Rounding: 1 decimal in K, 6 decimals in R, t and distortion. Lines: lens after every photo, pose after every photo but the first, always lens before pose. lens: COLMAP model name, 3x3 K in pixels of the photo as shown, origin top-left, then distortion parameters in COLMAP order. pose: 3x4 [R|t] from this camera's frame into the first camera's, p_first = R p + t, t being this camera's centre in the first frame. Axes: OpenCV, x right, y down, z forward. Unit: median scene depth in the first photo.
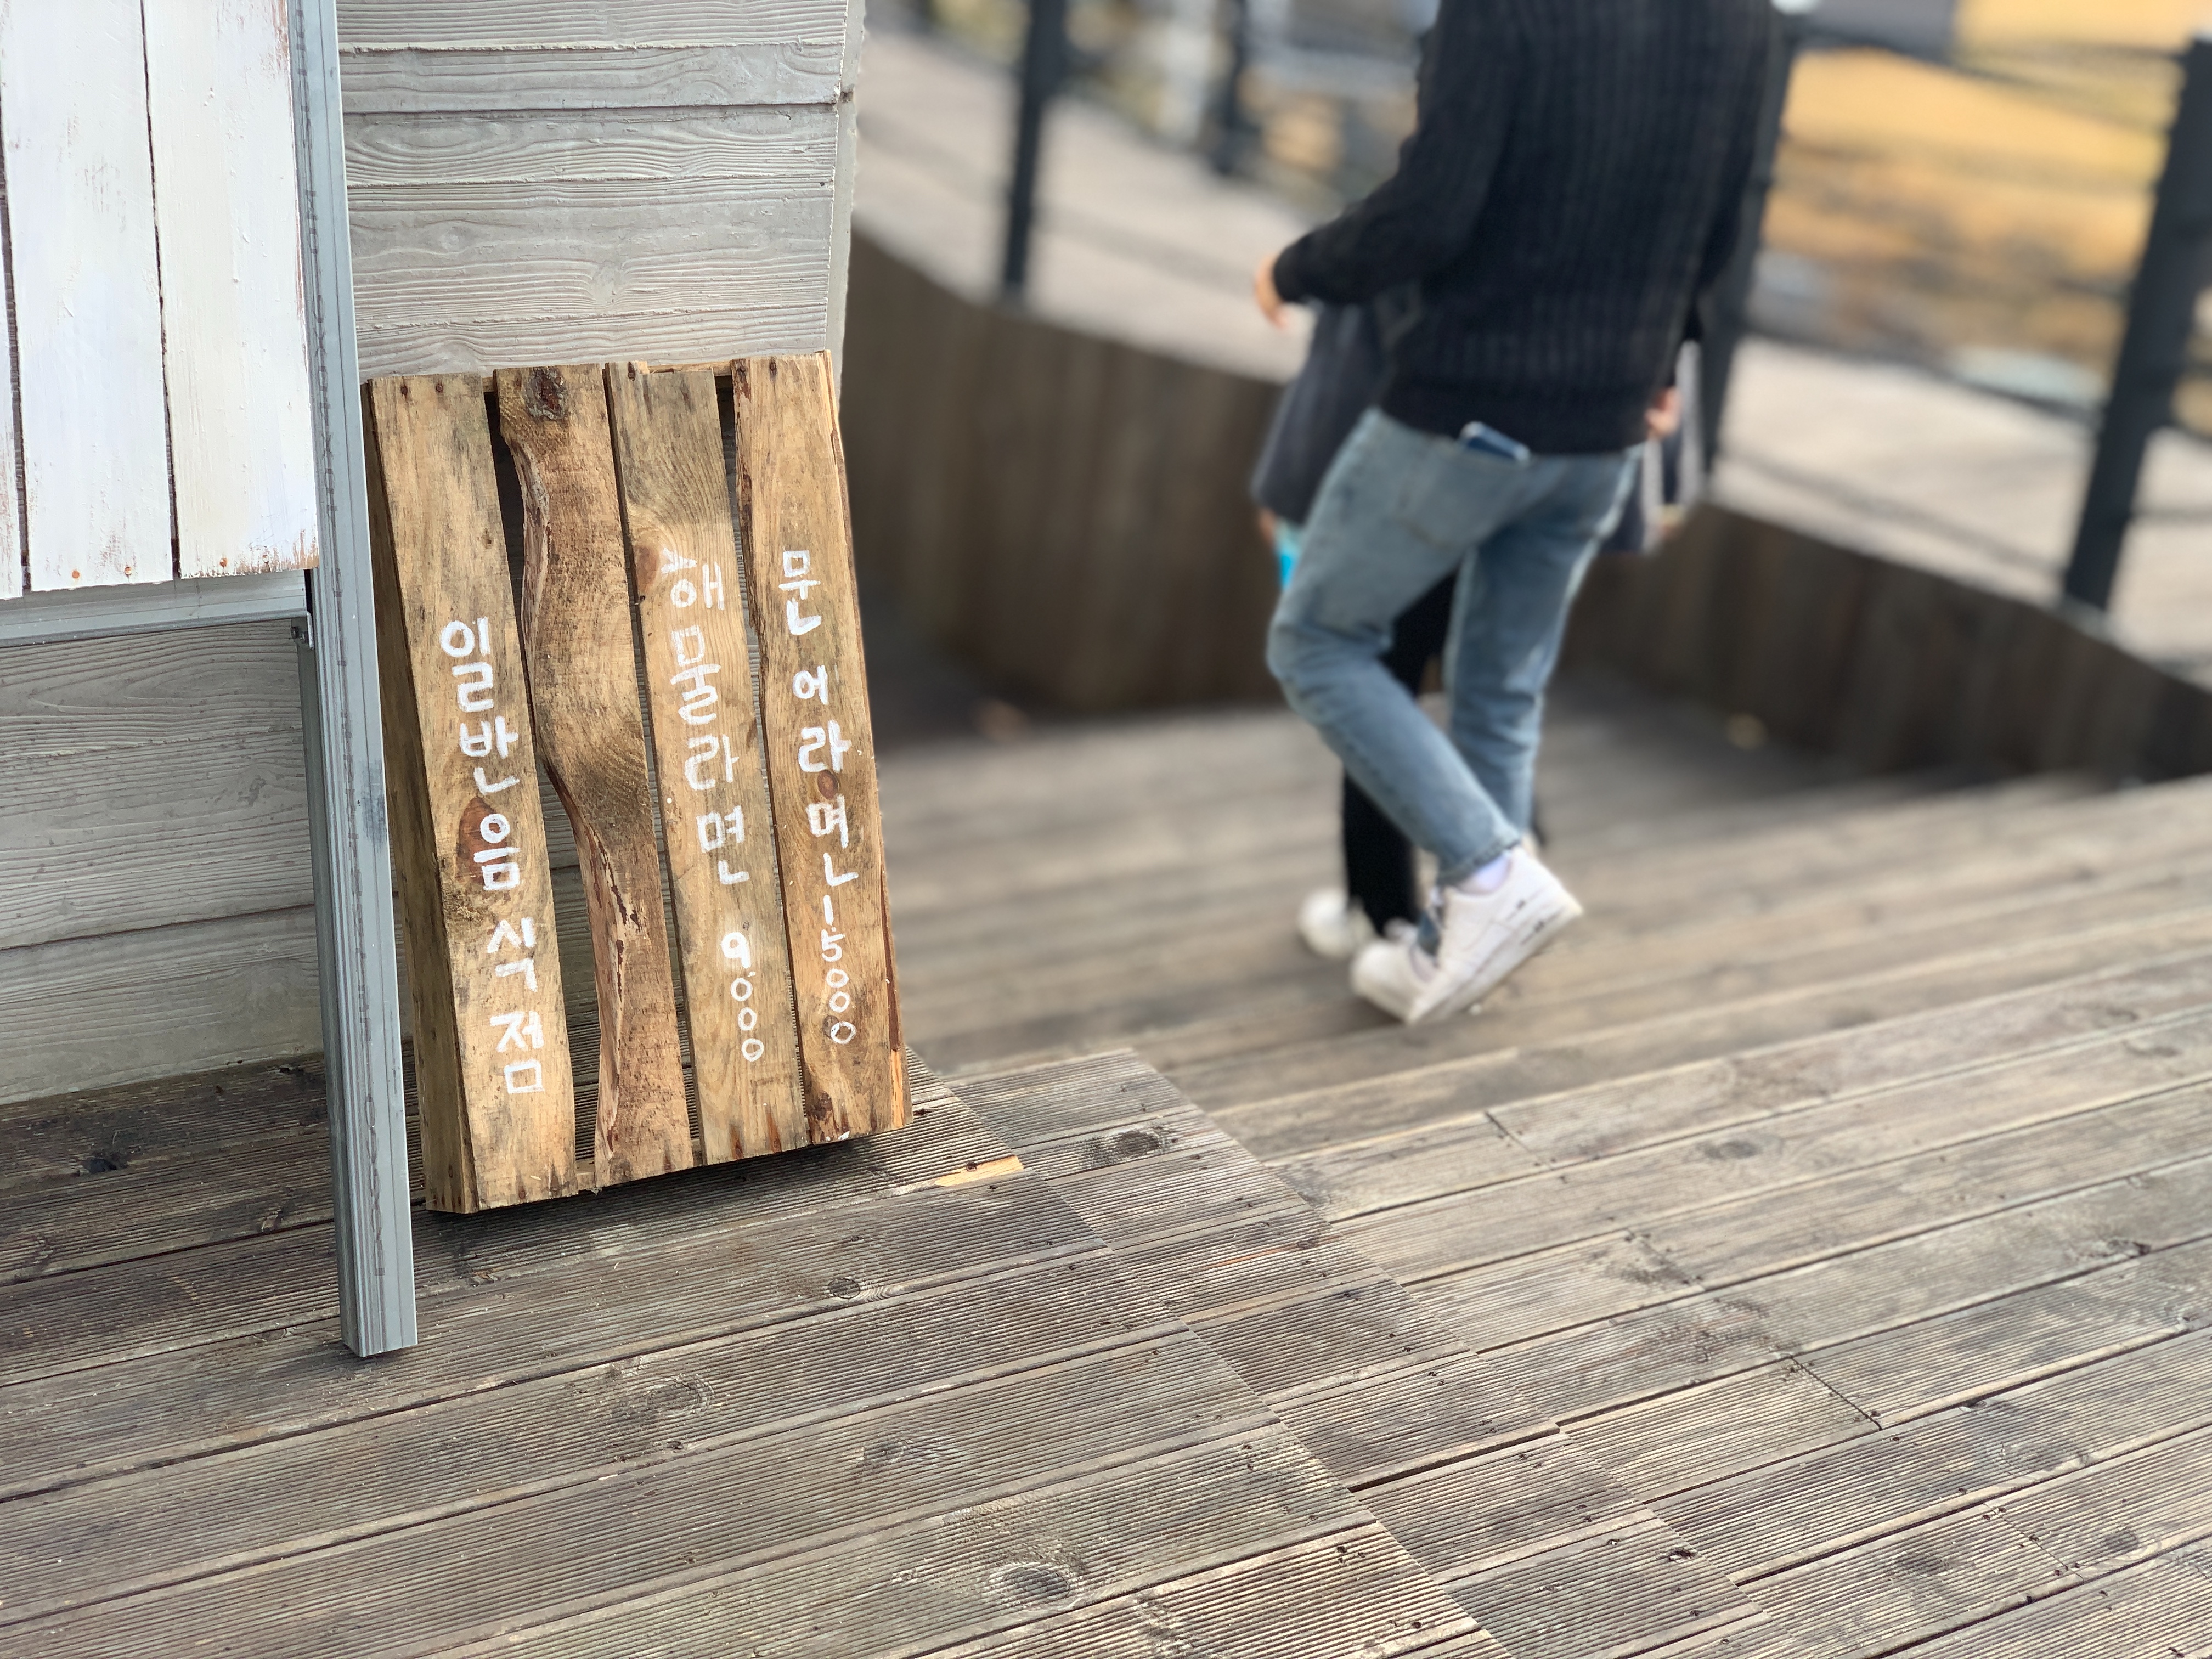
lens RADIAL K [[3323.0, 0, 1110.3], [0, 3323.0, 818.9], [0, 0, 1]] dist [0.038755, 0.000000]
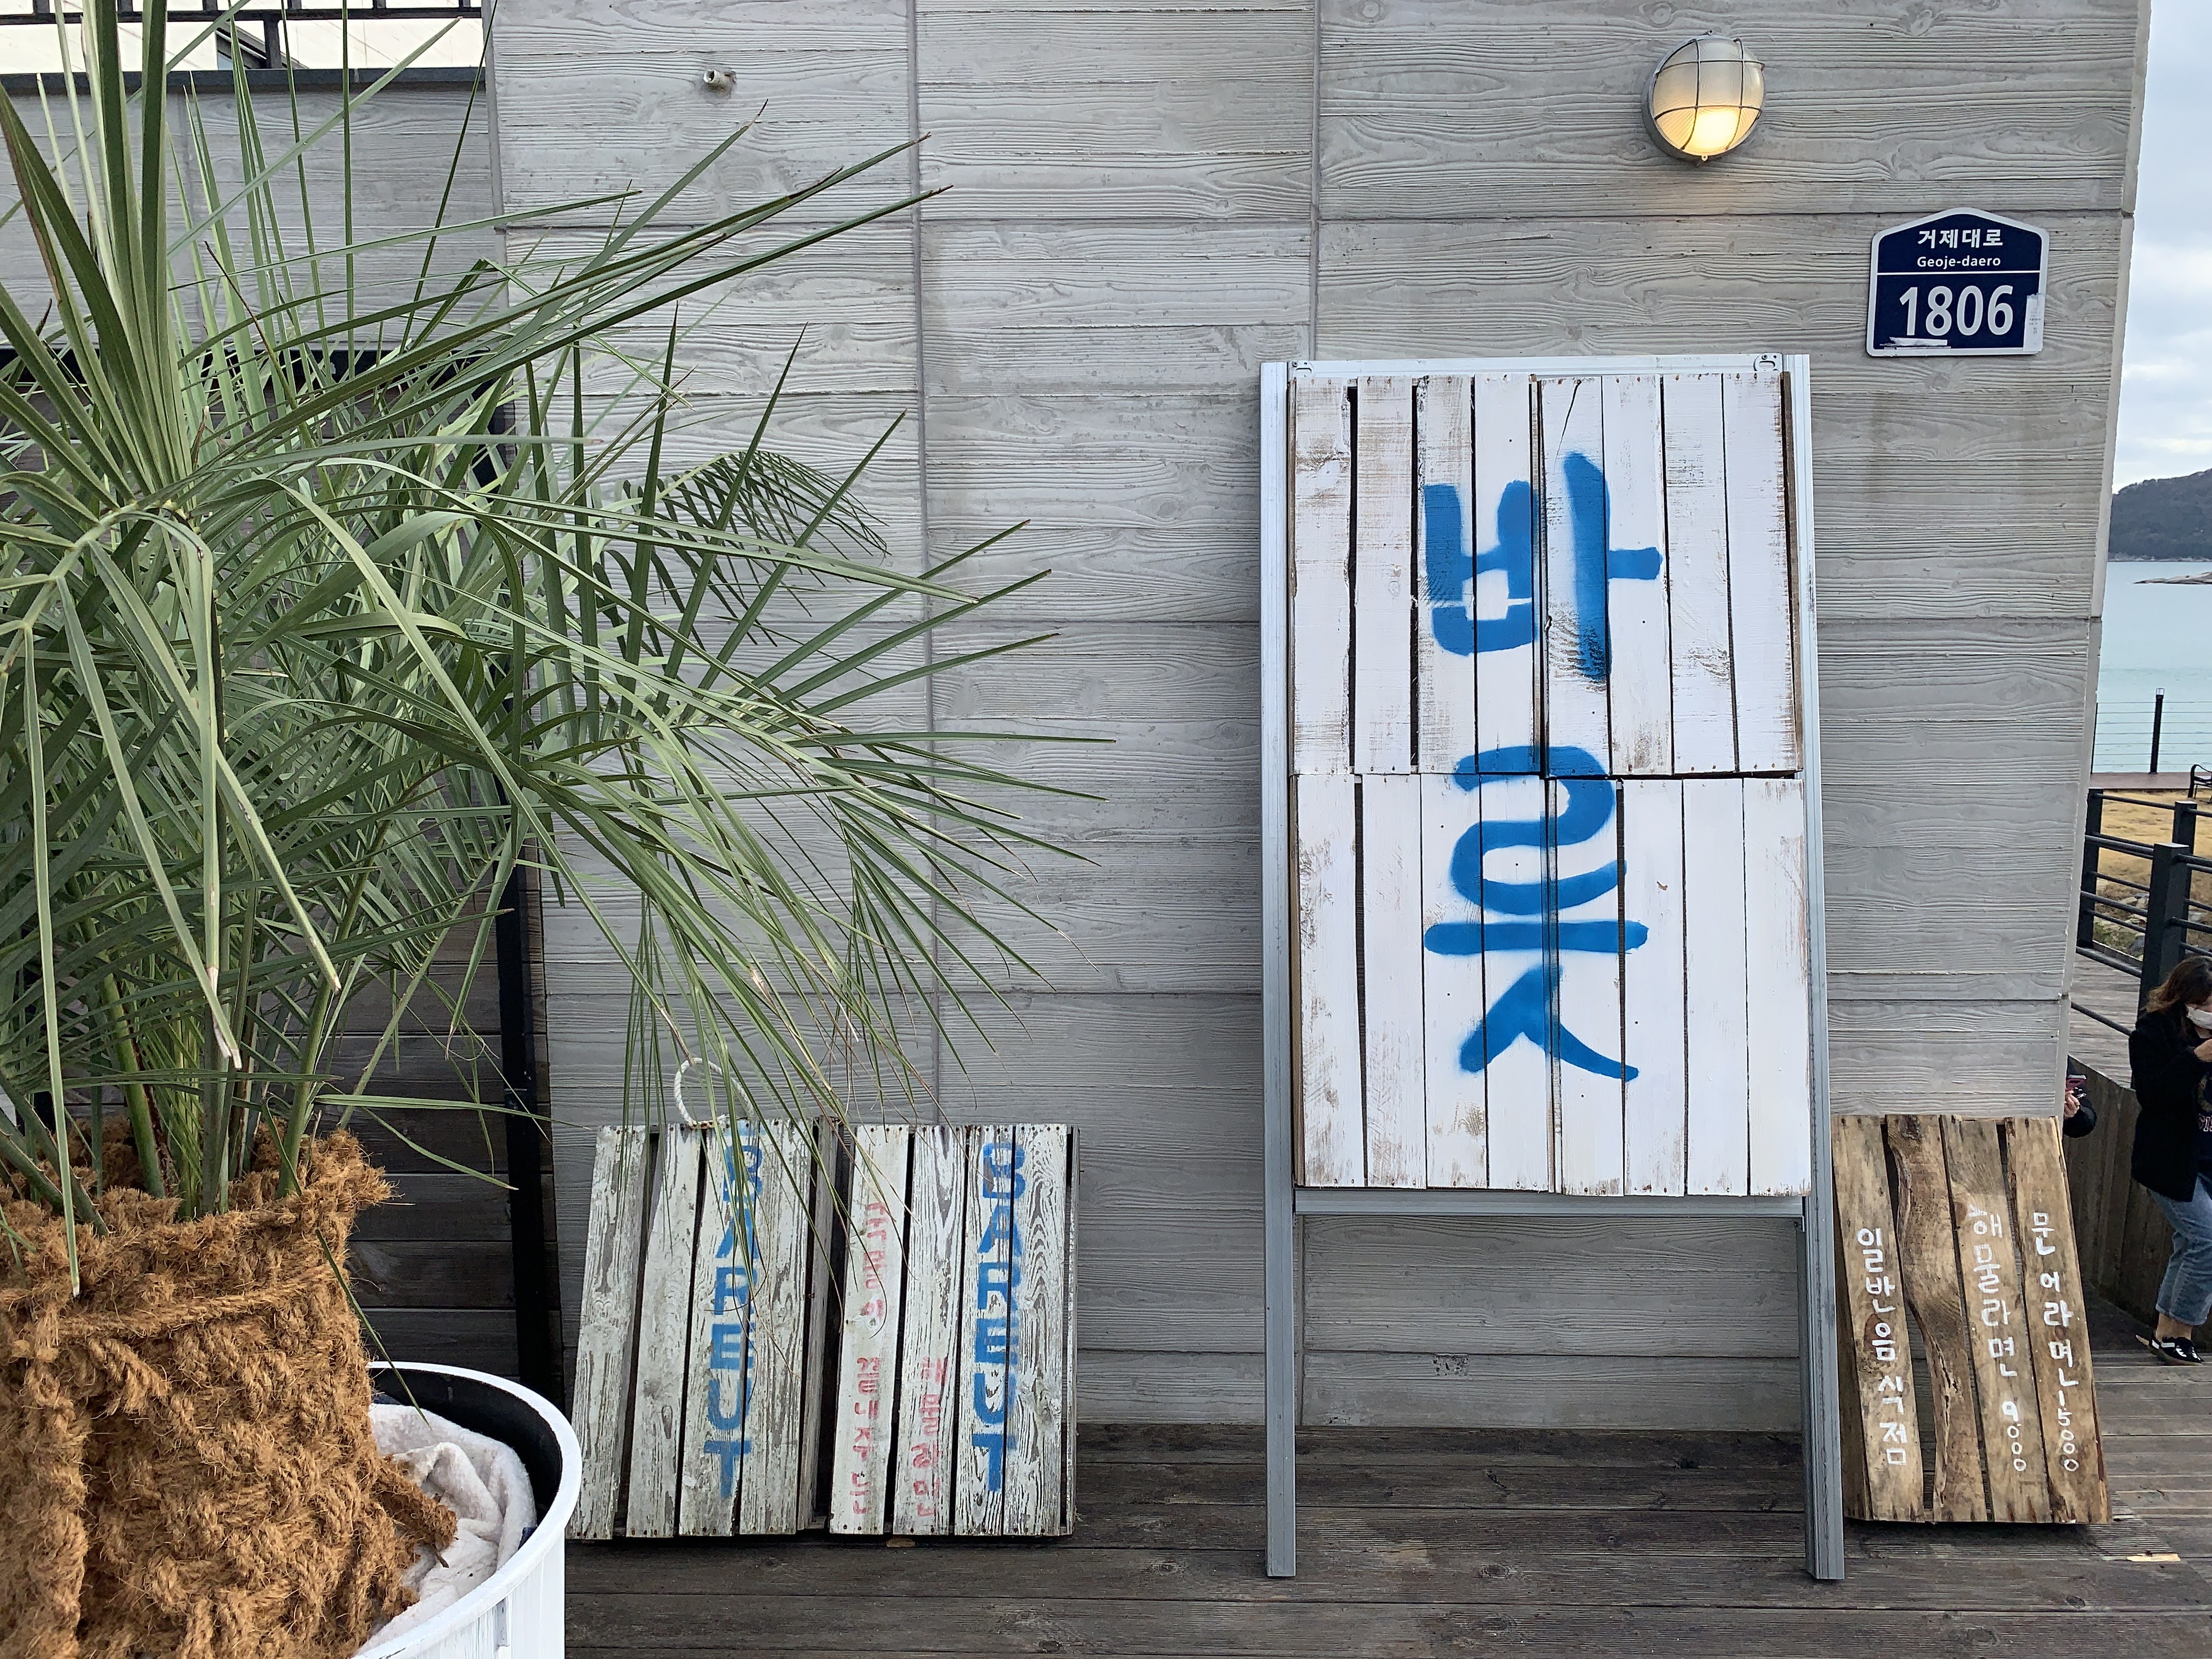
lens RADIAL K [[1707.0, 0, 1097.1], [0, 1707.0, 798.7], [0, 0, 1]] dist [0.035089, -0.032574]
pose [[0.841321, -0.031537, -0.539615, -0.002790], [-0.133546, 0.955222, -0.264040, 0.035101], [0.523779, 0.294206, 0.799436, -0.242495]]
